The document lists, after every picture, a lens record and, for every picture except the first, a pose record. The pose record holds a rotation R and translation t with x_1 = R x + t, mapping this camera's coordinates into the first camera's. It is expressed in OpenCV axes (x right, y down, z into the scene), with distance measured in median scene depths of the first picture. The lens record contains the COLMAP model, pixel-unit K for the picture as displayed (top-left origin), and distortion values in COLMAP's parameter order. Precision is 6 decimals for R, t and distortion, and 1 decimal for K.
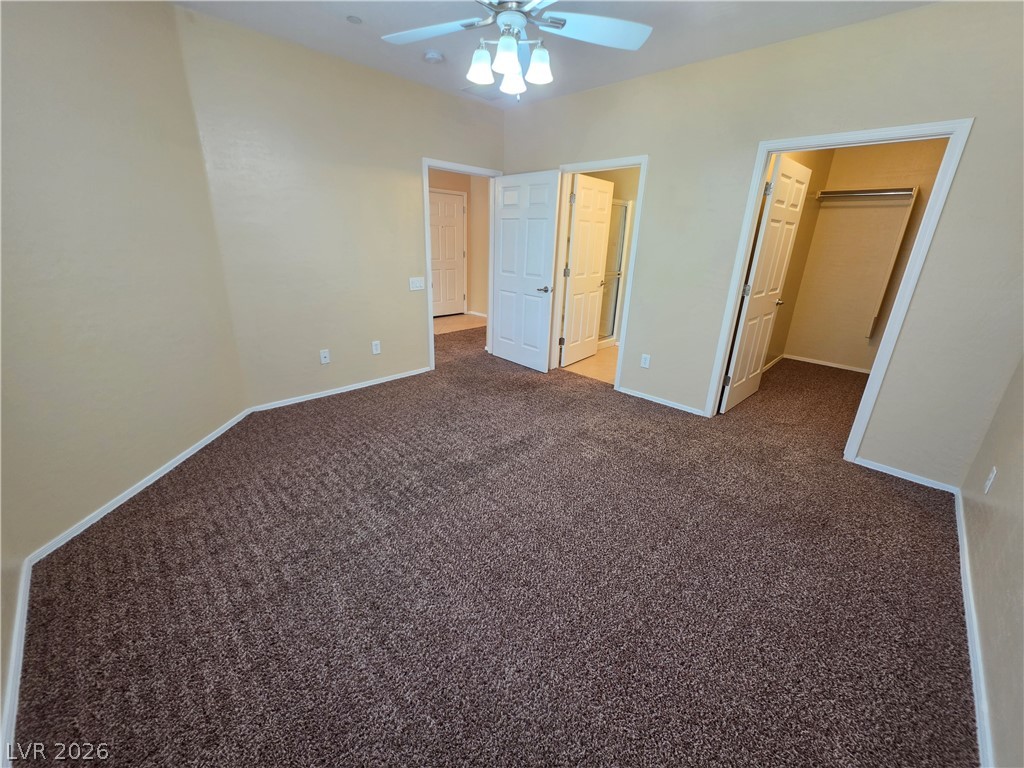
lens RADIAL K [[411.7, 0, 511.1], [0, 411.7, 379.7], [0, 0, 1]] dist [-0.000688, -0.000122]
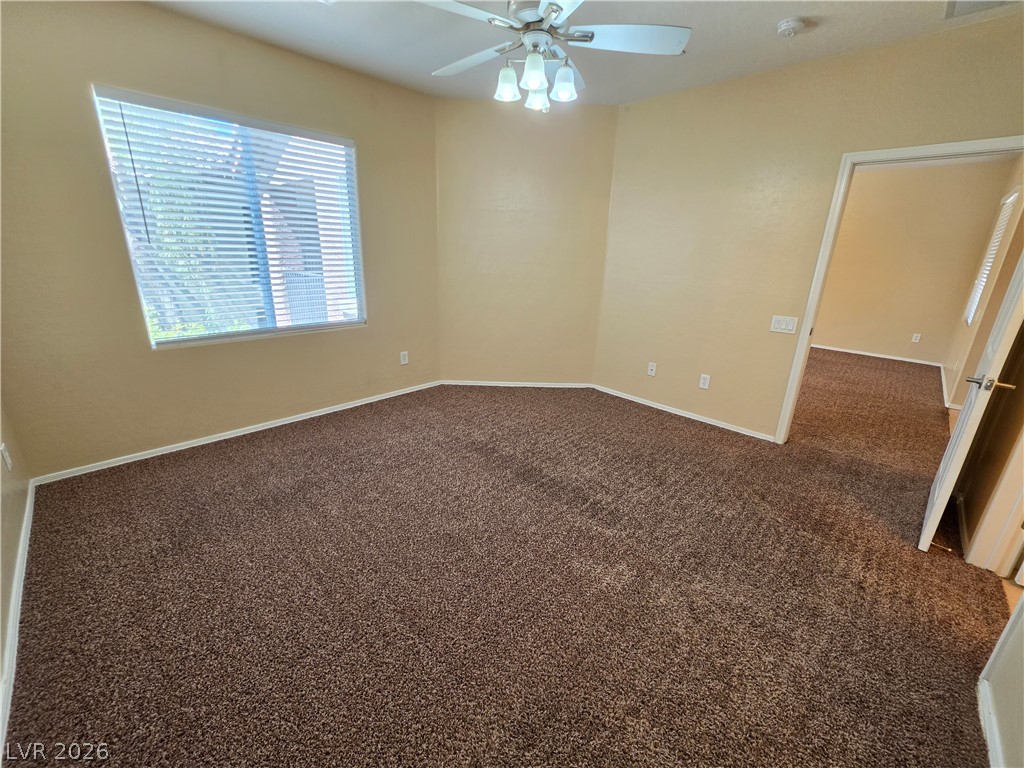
lens RADIAL K [[411.7, 0, 510.2], [0, 411.7, 377.4], [0, 0, 1]] dist [-0.000688, -0.000122]
pose [[0.005267, 0.273746, -0.961788, 0.590322], [-0.361766, 0.897177, 0.253375, -0.175815], [0.932254, 0.346608, 0.103758, 0.546342]]
